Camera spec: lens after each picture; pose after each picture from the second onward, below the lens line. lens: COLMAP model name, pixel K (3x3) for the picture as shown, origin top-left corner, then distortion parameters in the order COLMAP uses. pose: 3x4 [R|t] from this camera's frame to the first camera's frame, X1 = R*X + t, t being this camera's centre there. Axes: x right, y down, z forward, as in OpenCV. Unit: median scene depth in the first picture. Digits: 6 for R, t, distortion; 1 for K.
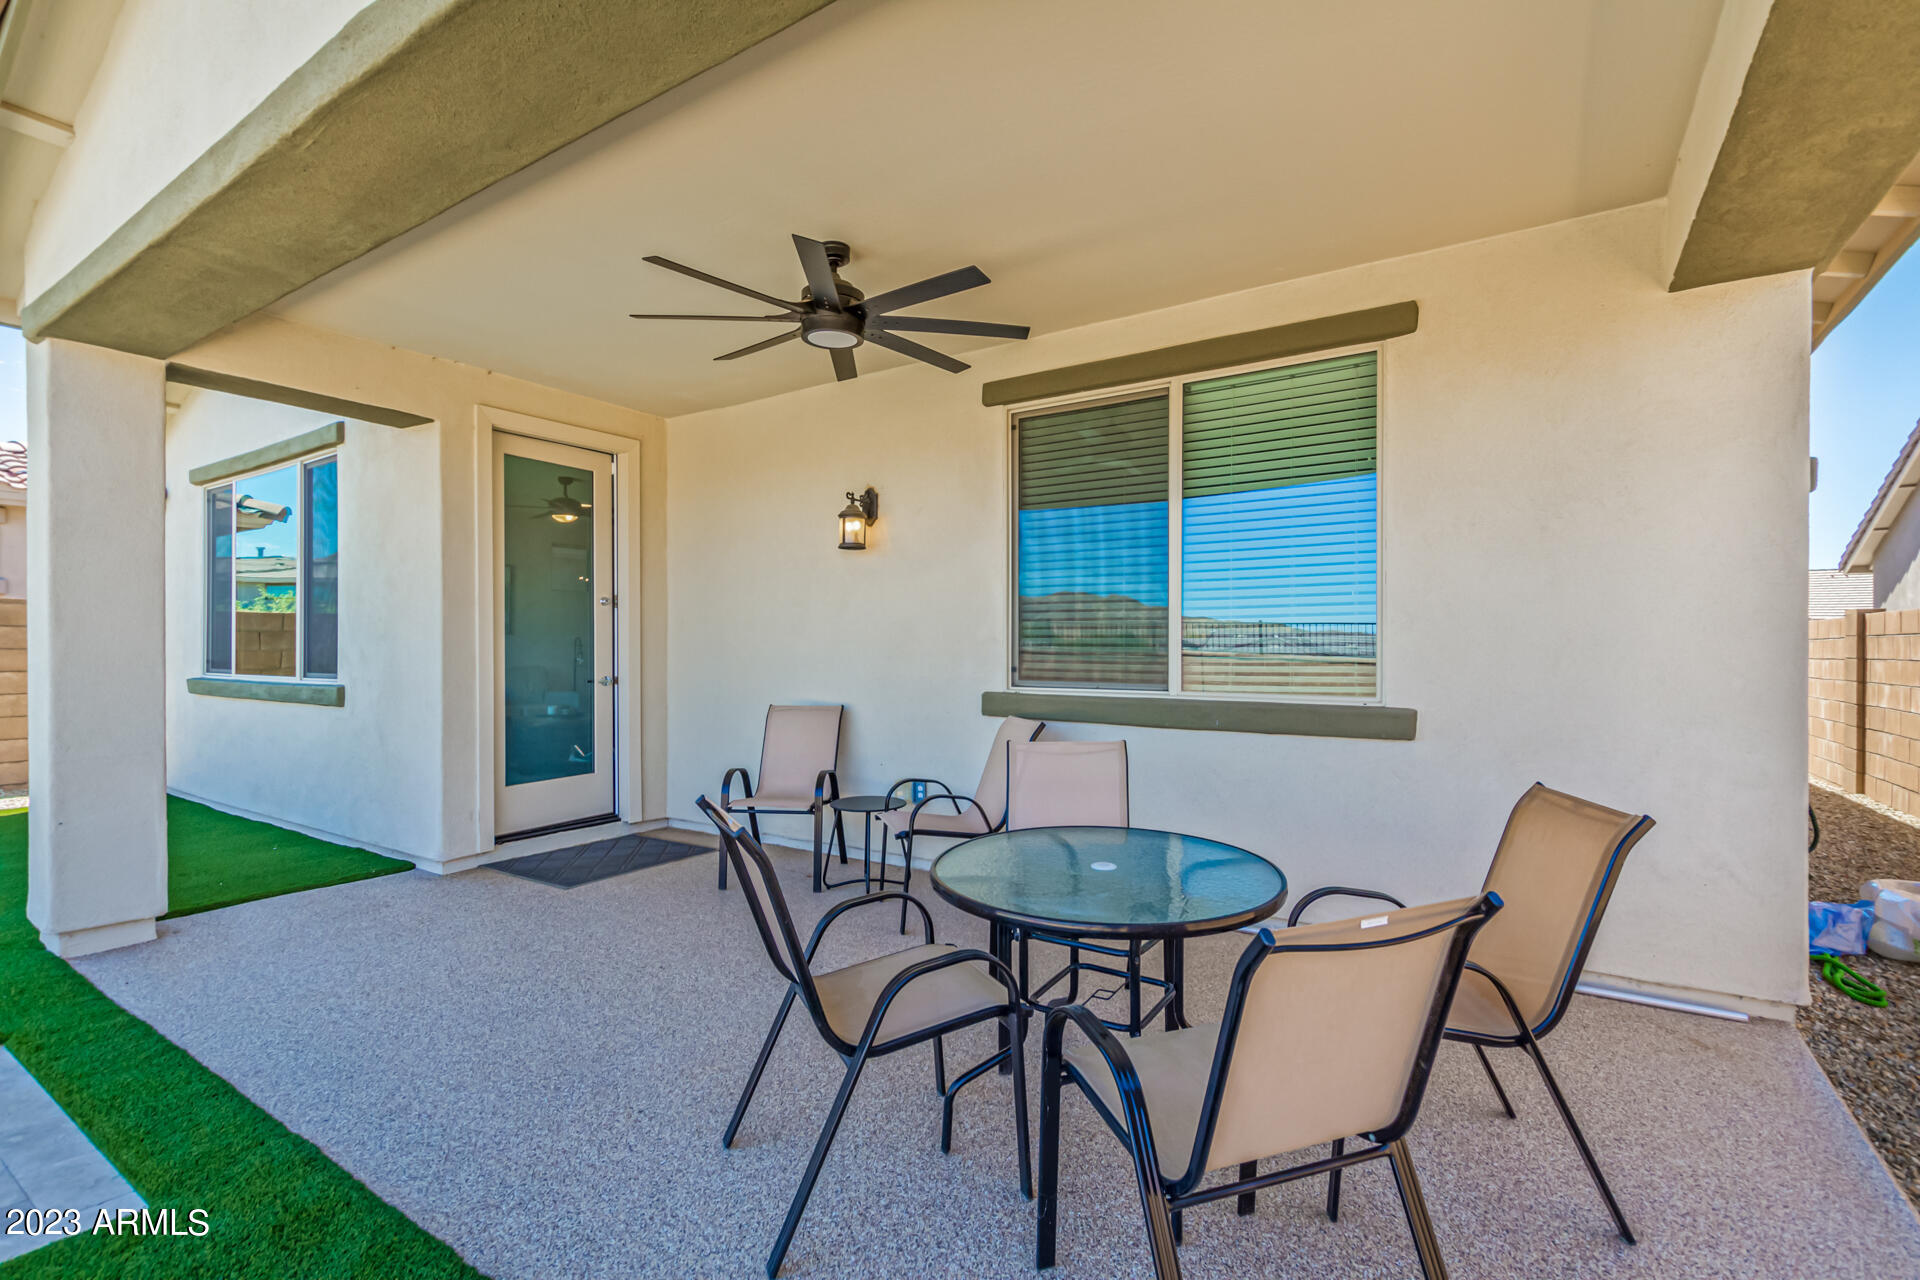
lens RADIAL K [[876.9, 0, 946.8], [0, 876.9, 644.3], [0, 0, 1]] dist [0.007125, -0.004318]
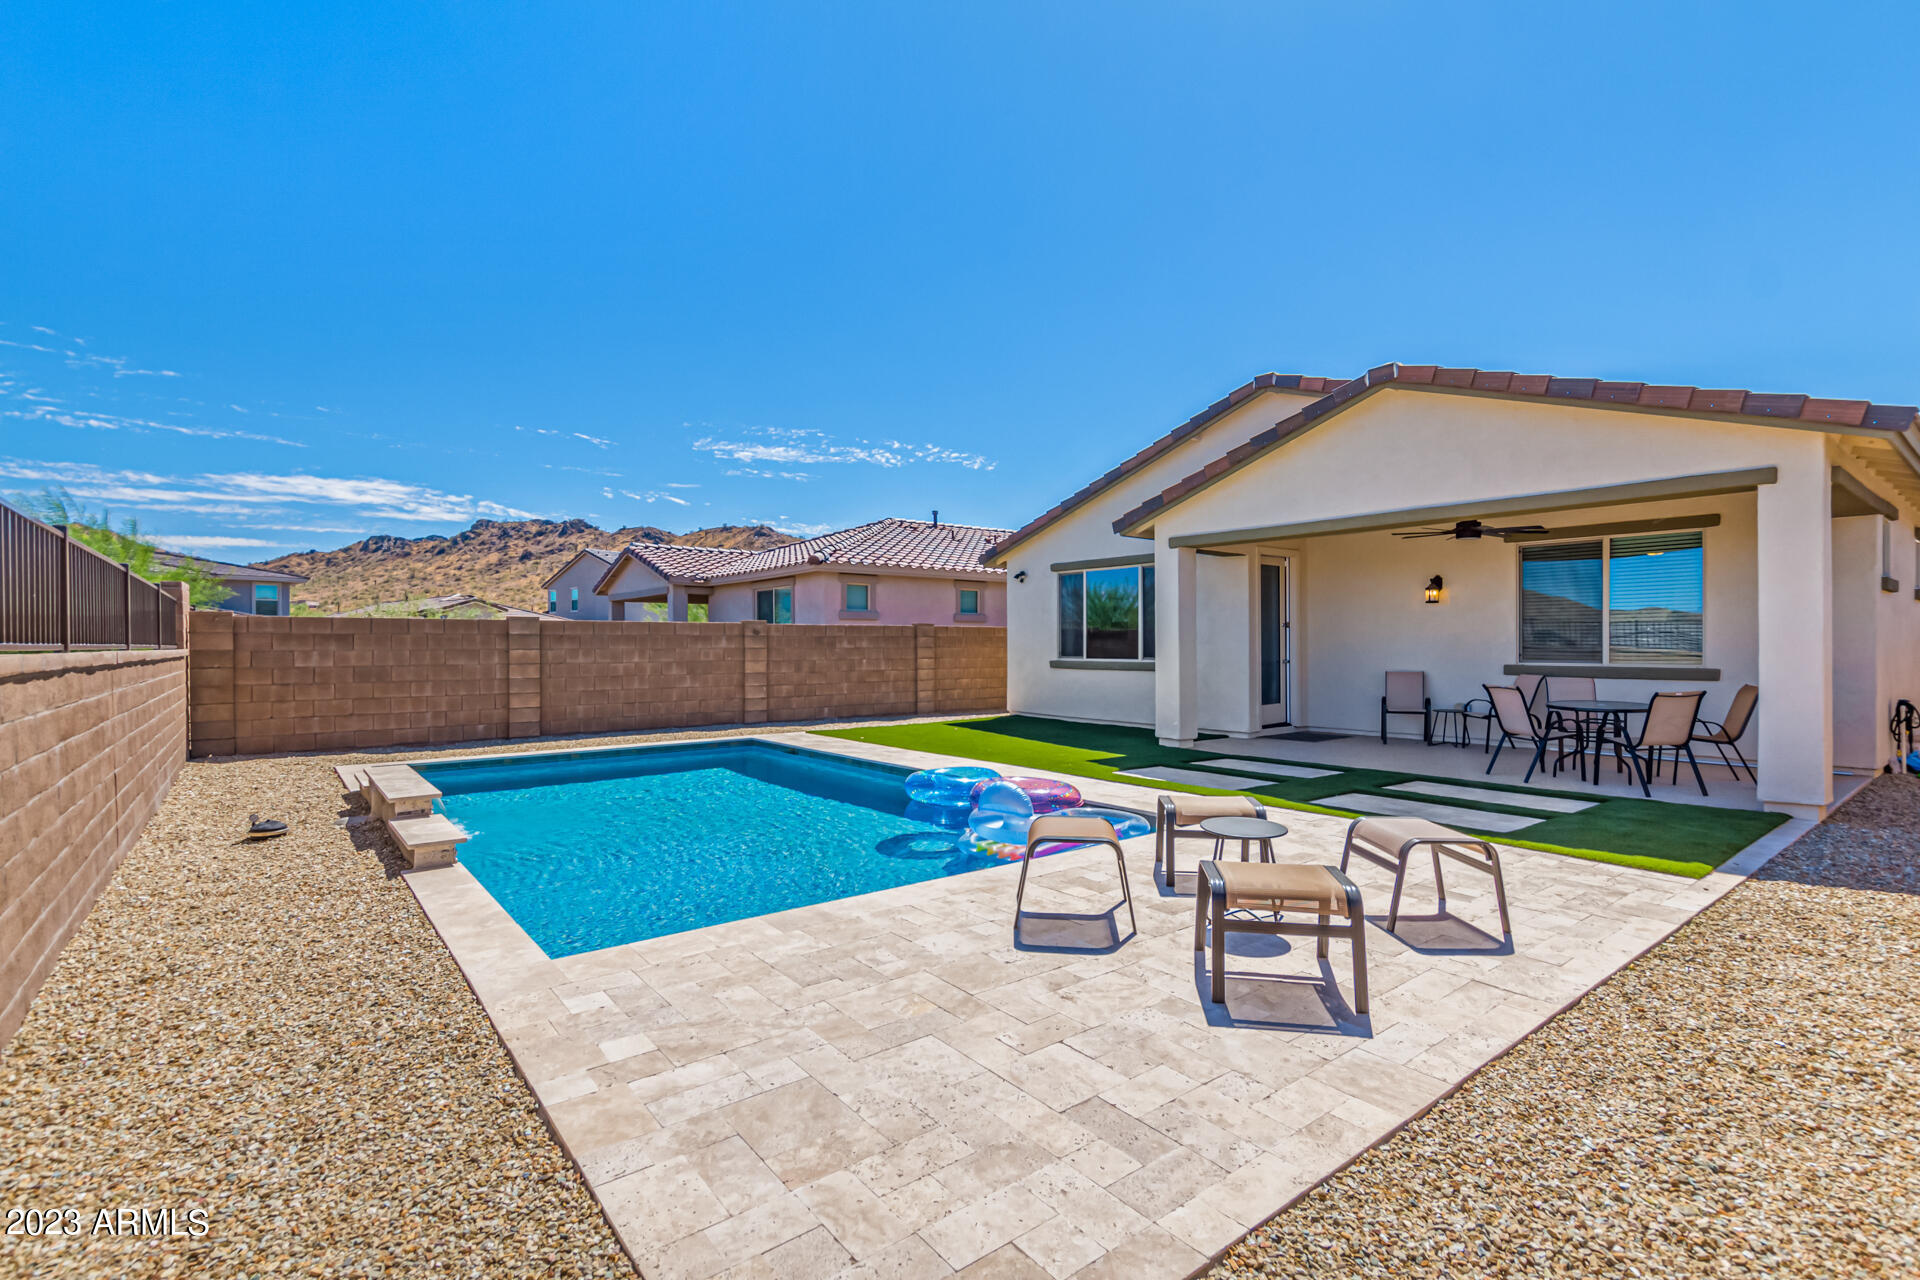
lens RADIAL K [[876.9, 0, 945.6], [0, 876.9, 640.1], [0, 0, 1]] dist [0.007125, -0.004318]
pose [[0.952909, -0.005409, -0.303208, -0.642329], [0.005282, 0.999985, -0.001239, -0.015284], [0.303211, -0.000421, 0.952923, -1.619255]]
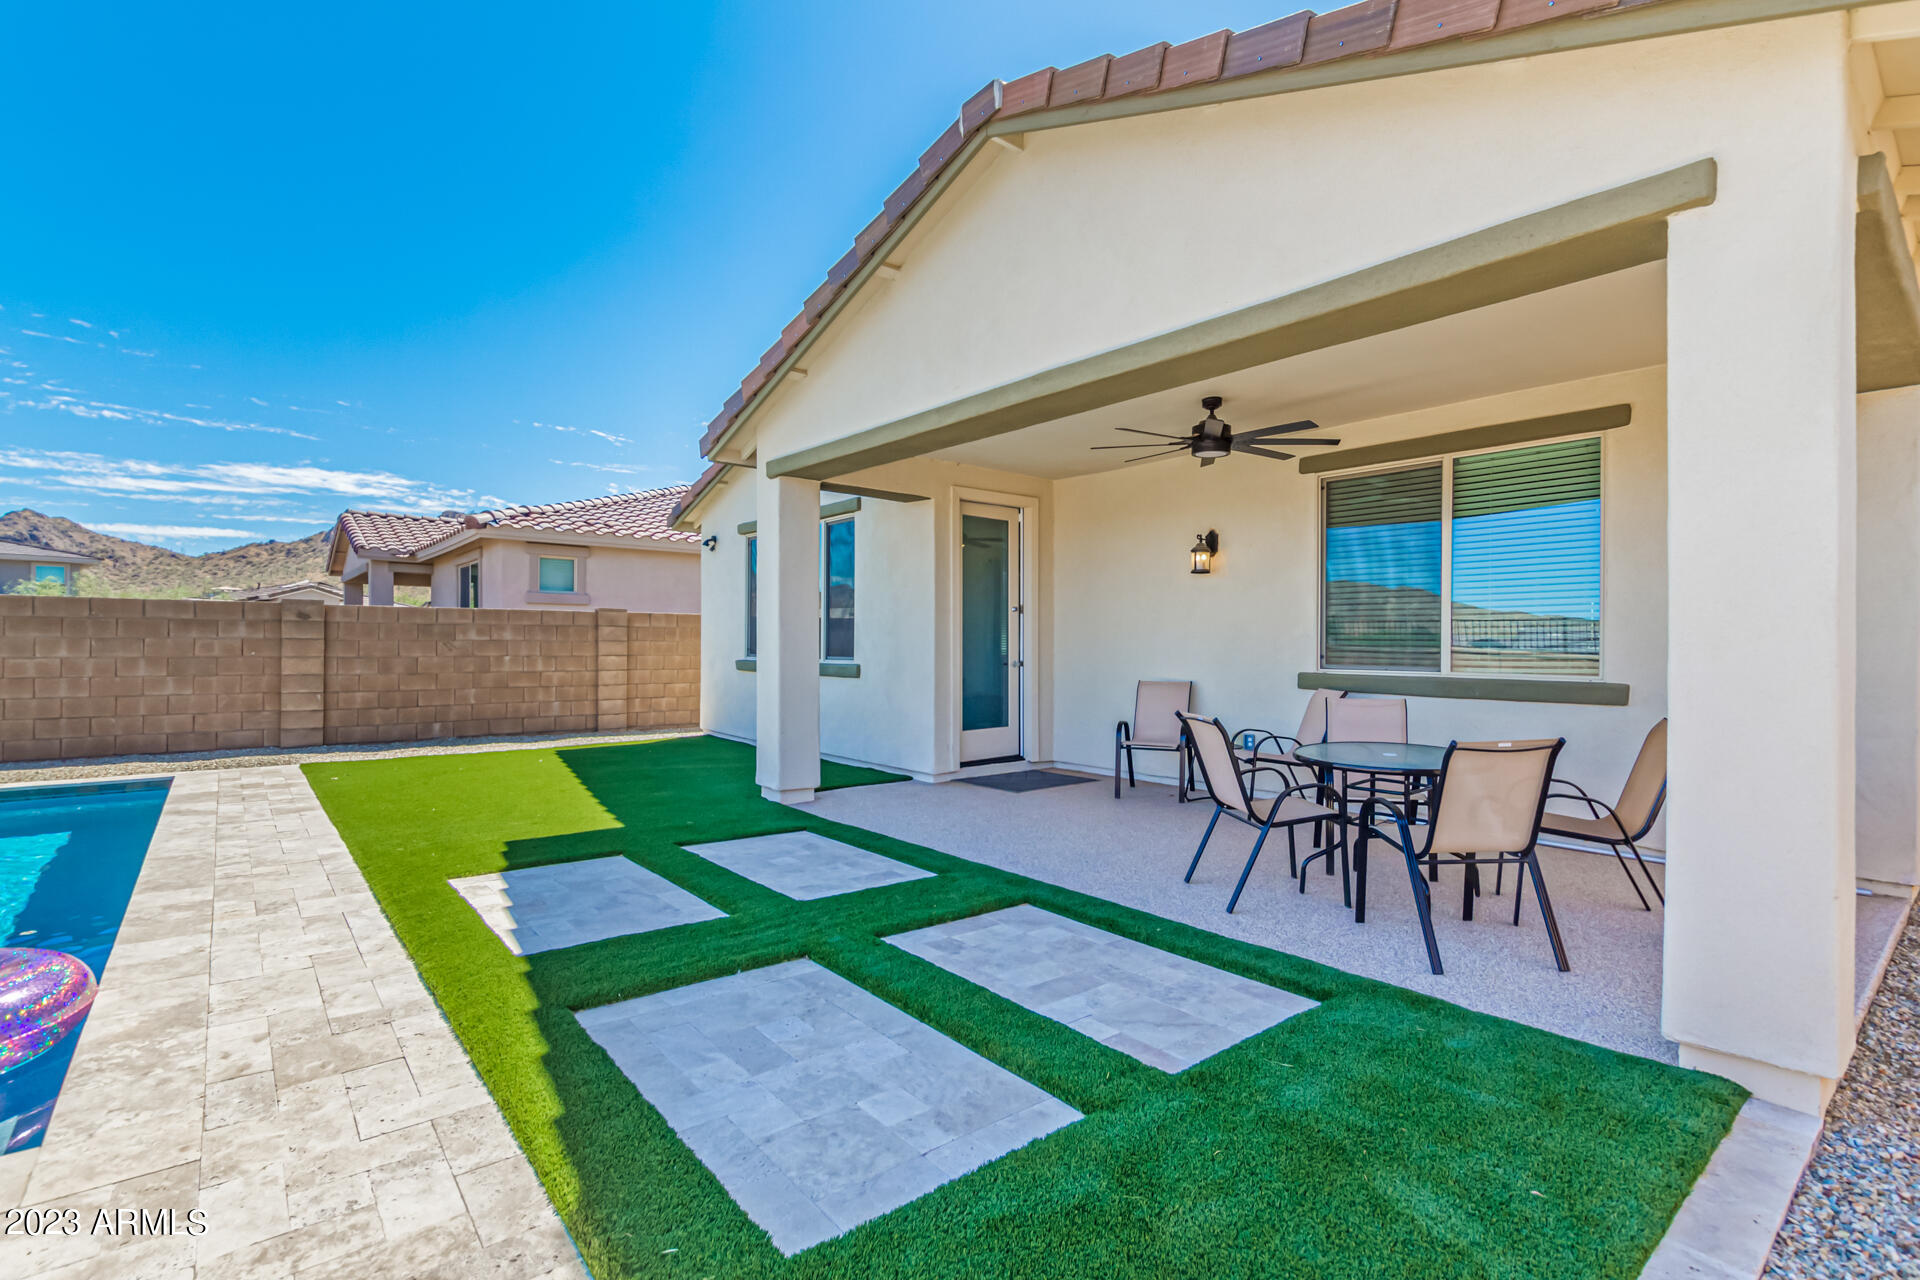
lens RADIAL K [[876.9, 0, 950.9], [0, 876.9, 644.3], [0, 0, 1]] dist [0.007125, -0.004318]
pose [[0.958731, 0.004454, -0.284282, -0.092884], [-0.003149, 0.999982, 0.005045, 0.002706], [0.284299, -0.003941, 0.958728, -0.522807]]
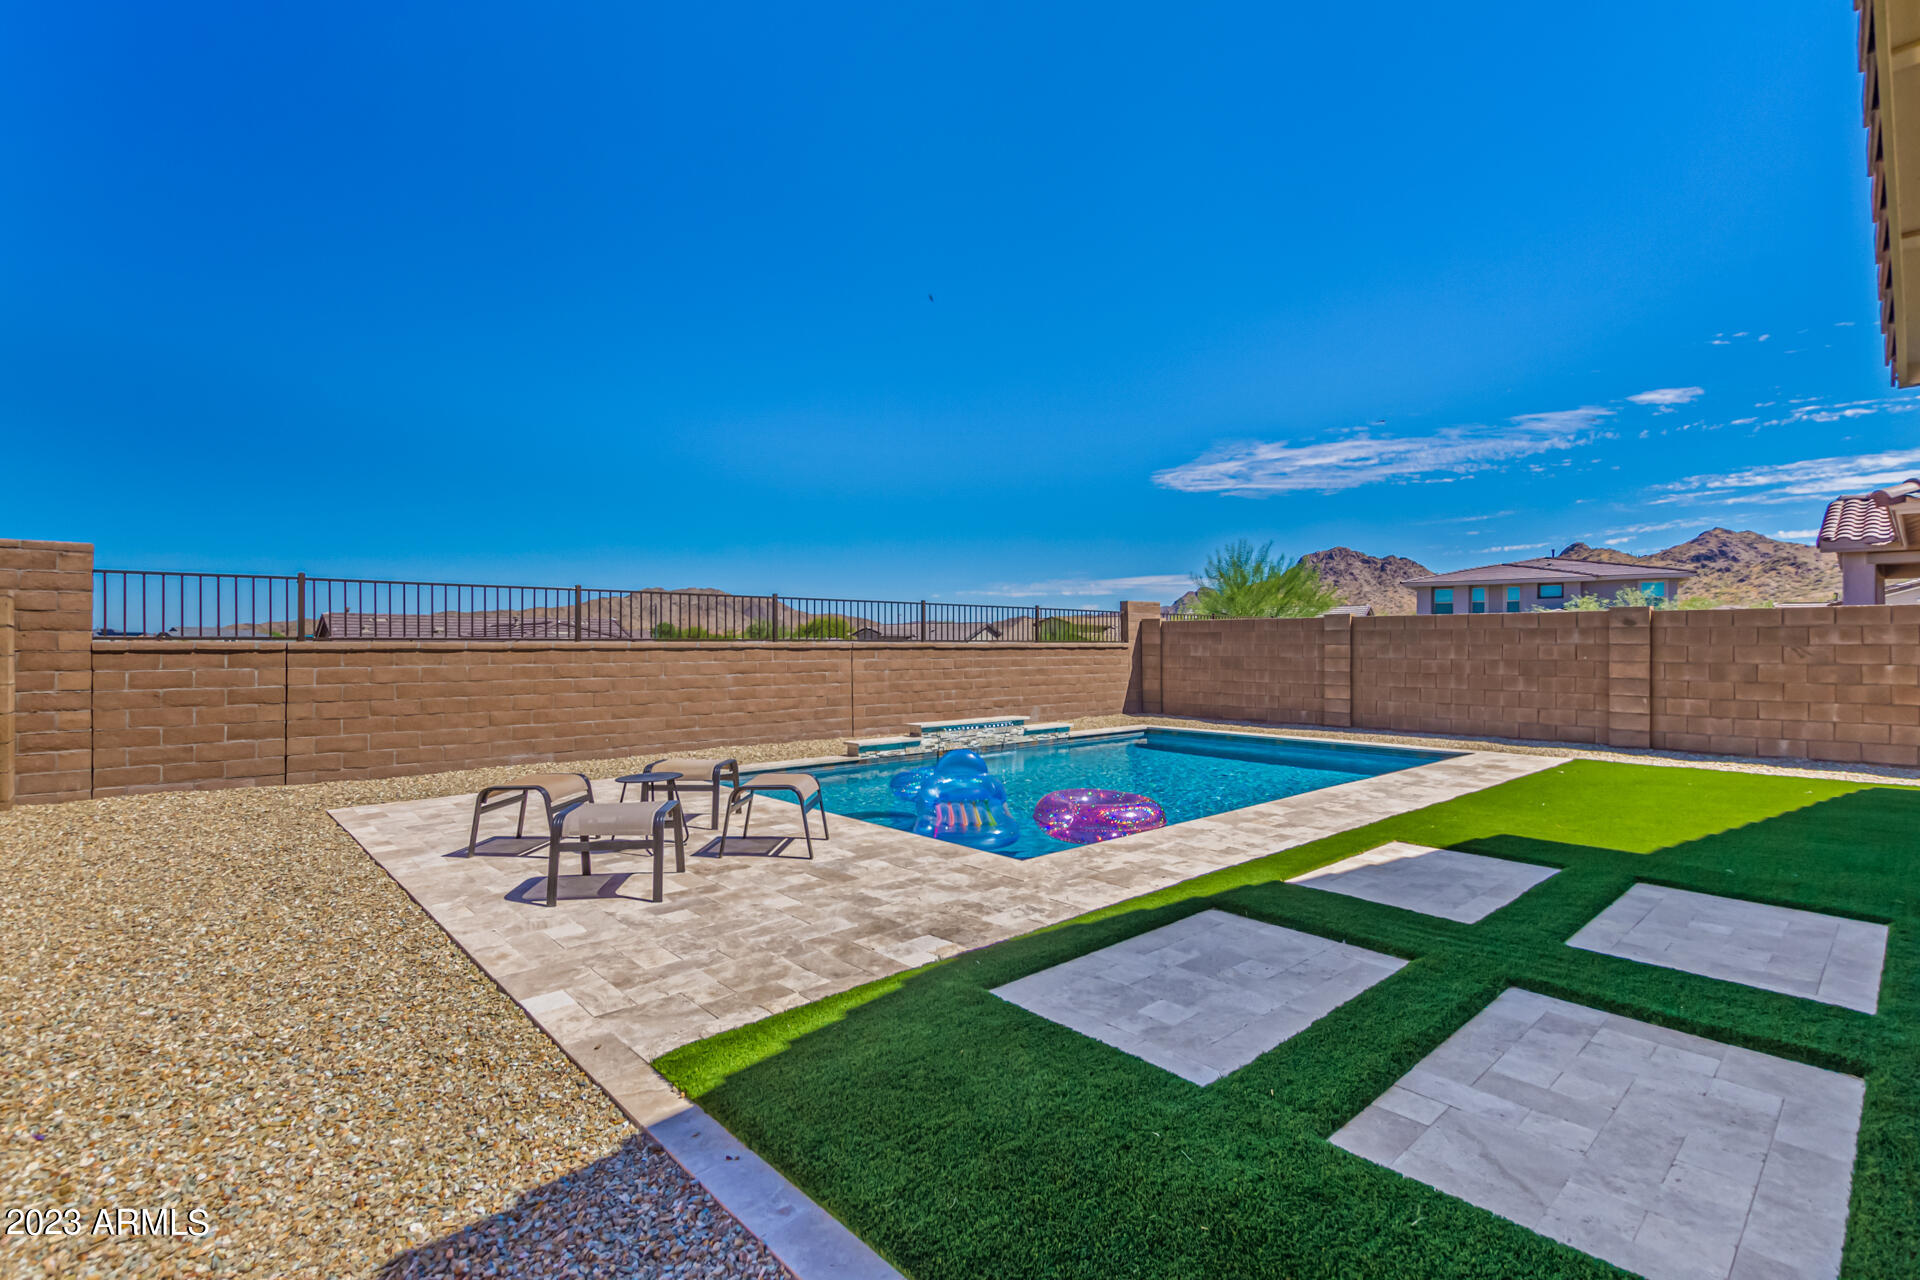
lens RADIAL K [[876.9, 0, 952.0], [0, 876.9, 637.3], [0, 0, 1]] dist [0.007125, -0.004318]
pose [[-0.238265, -0.010065, -0.971148, 0.365796], [0.002880, 0.999935, -0.011070, 0.006650], [0.971196, -0.005435, -0.238221, -0.069408]]
